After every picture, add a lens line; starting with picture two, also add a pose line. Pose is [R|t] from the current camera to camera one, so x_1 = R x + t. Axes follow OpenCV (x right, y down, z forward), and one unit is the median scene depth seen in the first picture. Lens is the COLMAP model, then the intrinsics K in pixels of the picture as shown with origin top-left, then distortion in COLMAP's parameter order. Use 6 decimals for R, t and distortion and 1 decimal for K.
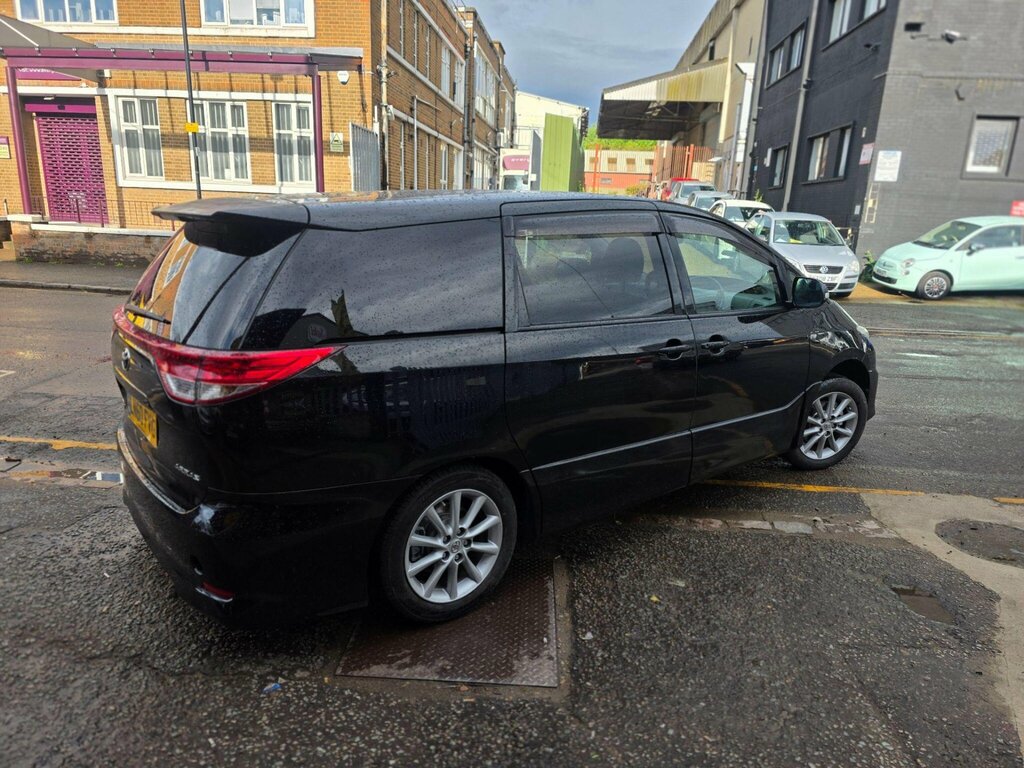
lens RADIAL K [[719.4, 0, 512.0], [0, 719.4, 384.0], [0, 0, 1]] dist [0.004007, -0.007442]
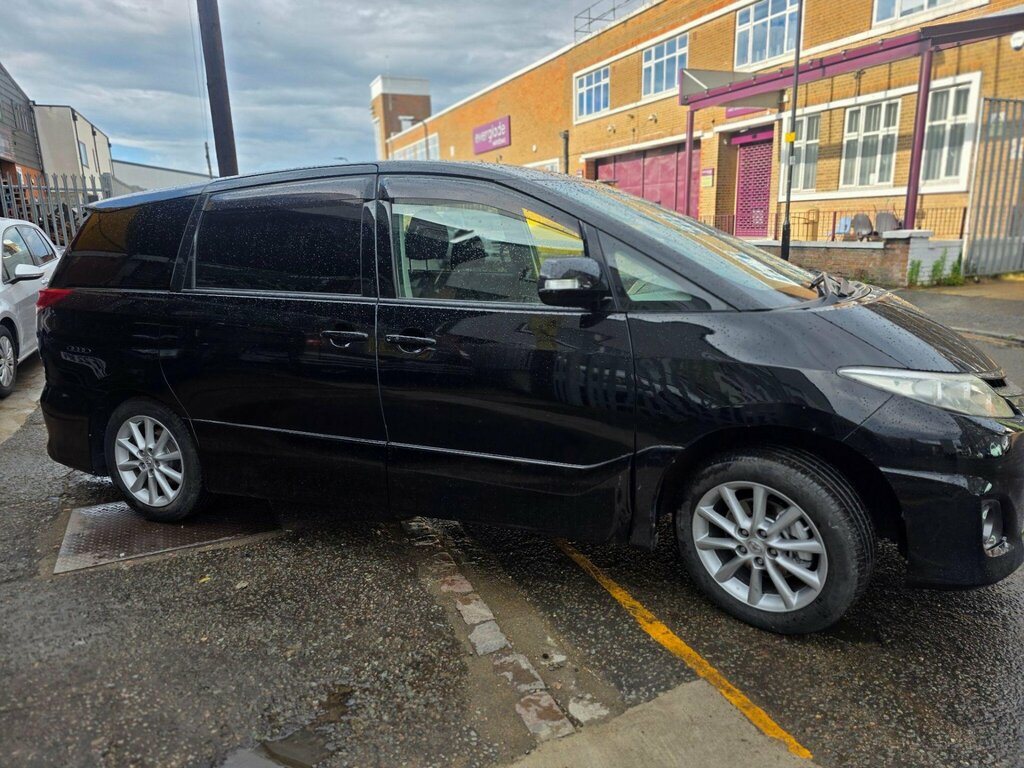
lens RADIAL K [[700.6, 0, 512.0], [0, 700.6, 384.0], [0, 0, 1]] dist [0.000981, -0.004237]
pose [[0.450330, 0.145241, -0.880970, 0.246545], [-0.164211, 0.983323, 0.078174, -0.020930], [0.877632, 0.109461, 0.466670, 0.186952]]
